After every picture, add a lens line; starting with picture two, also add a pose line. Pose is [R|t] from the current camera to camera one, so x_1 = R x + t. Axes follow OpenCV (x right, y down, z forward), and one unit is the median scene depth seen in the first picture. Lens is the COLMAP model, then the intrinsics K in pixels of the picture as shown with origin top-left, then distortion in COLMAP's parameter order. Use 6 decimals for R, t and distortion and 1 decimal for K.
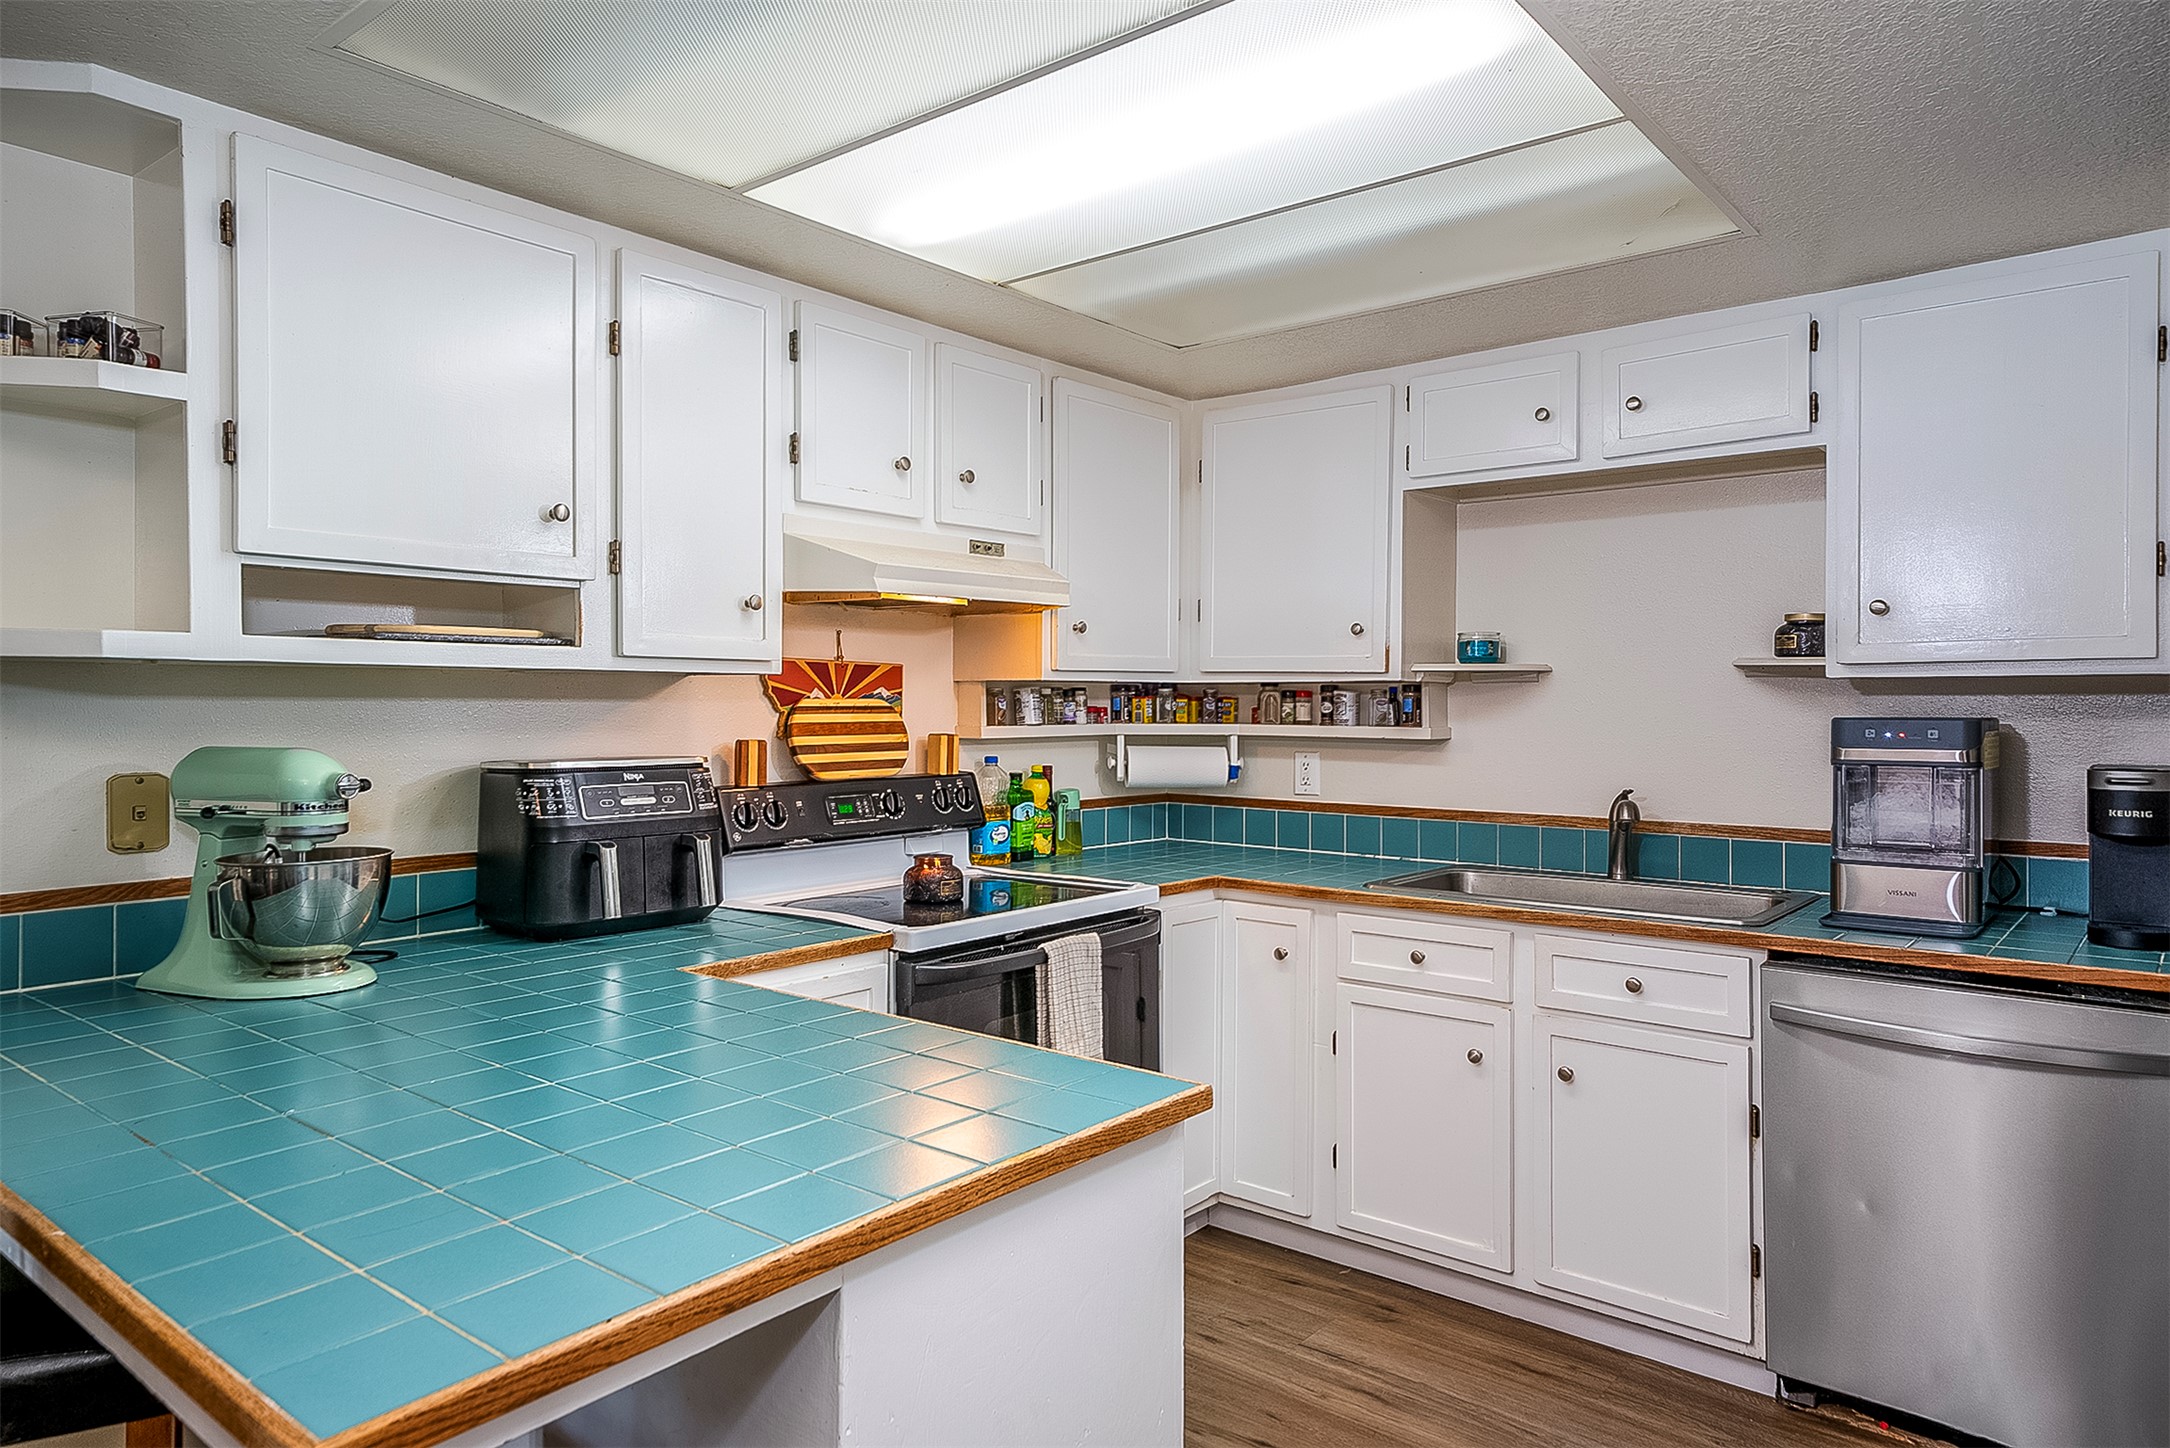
lens RADIAL K [[1287.2, 0, 1010.6], [0, 1287.2, 705.5], [0, 0, 1]] dist [0.002143, 0.000487]
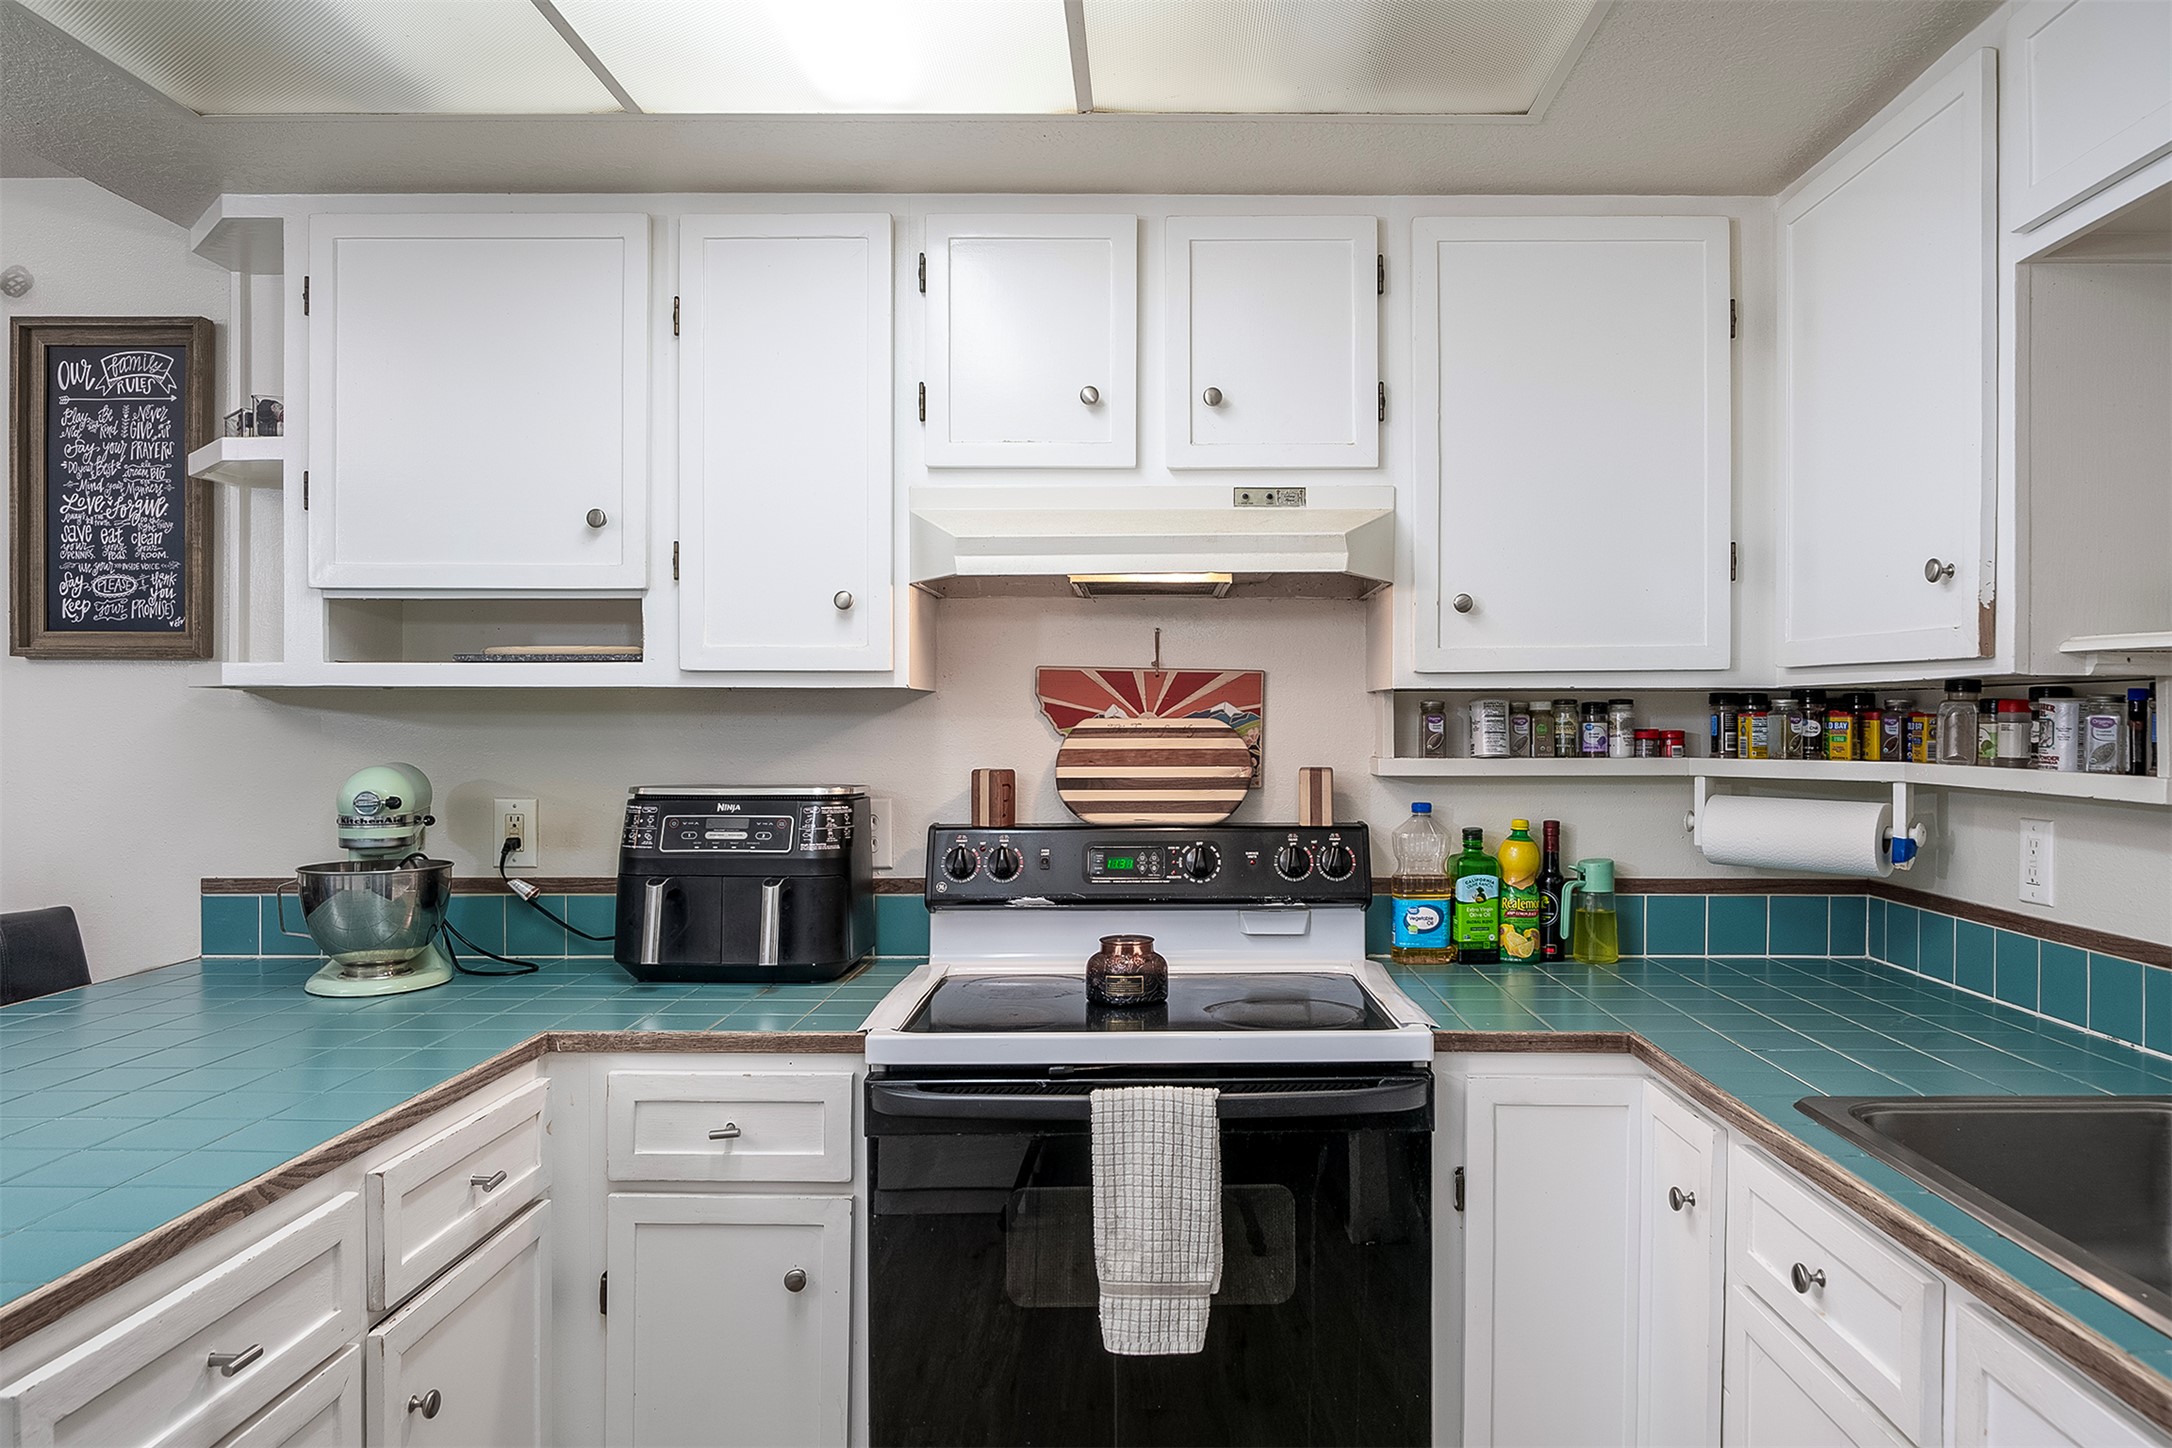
lens RADIAL K [[1371.0, 0, 1086.0], [0, 1371.0, 724.0], [0, 0, 1]] dist [-0.021223, -0.000431]
pose [[0.671439, 0.000431, -0.741059, 0.435970], [-0.000986, 0.999999, -0.000311, -0.001485], [0.741059, 0.000939, 0.671439, 0.423734]]
